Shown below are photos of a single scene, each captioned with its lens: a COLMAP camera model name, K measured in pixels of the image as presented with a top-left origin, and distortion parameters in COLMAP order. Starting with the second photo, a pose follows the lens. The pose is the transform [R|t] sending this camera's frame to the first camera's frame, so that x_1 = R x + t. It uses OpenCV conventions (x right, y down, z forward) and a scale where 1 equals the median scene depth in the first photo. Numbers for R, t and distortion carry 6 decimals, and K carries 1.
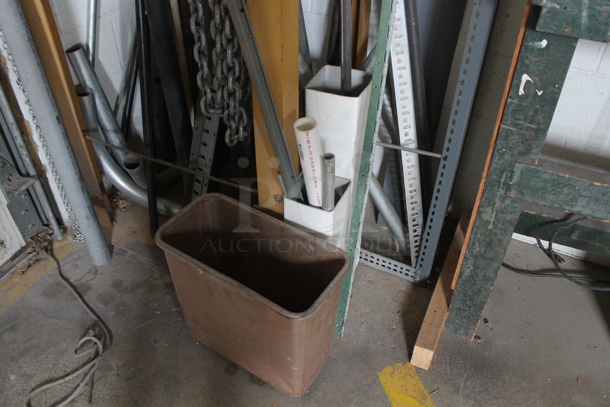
lens RADIAL K [[519.7, 0, 307.5], [0, 519.7, 205.0], [0, 0, 1]] dist [-0.160793, 0.131469]
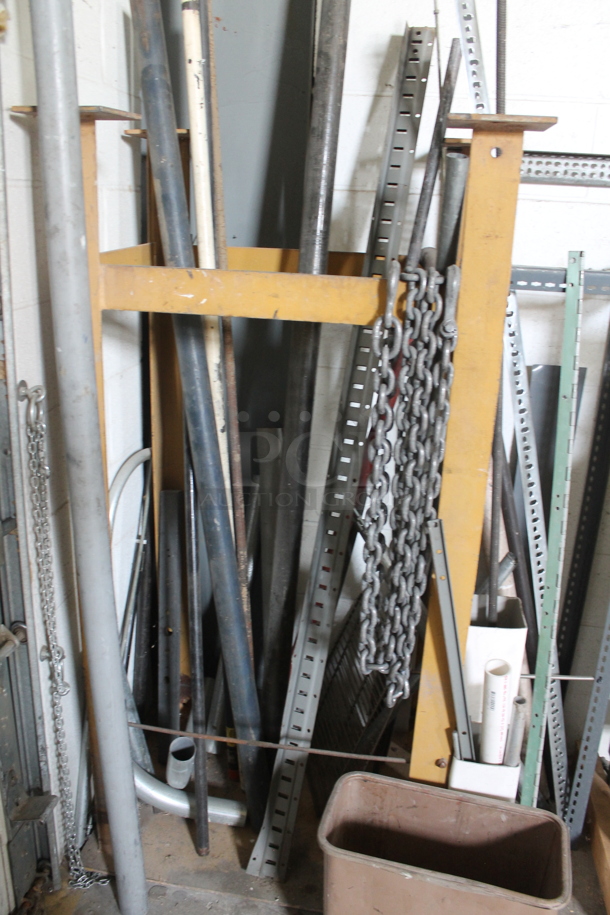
lens RADIAL K [[779.6, 0, 305.2], [0, 779.6, 455.7], [0, 0, 1]] dist [-0.160793, 0.131469]
pose [[0.958817, -0.065620, 0.276340, -0.558188], [0.166177, 0.918642, -0.358444, -0.065183], [-0.230336, 0.389603, 0.891714, -0.188704]]
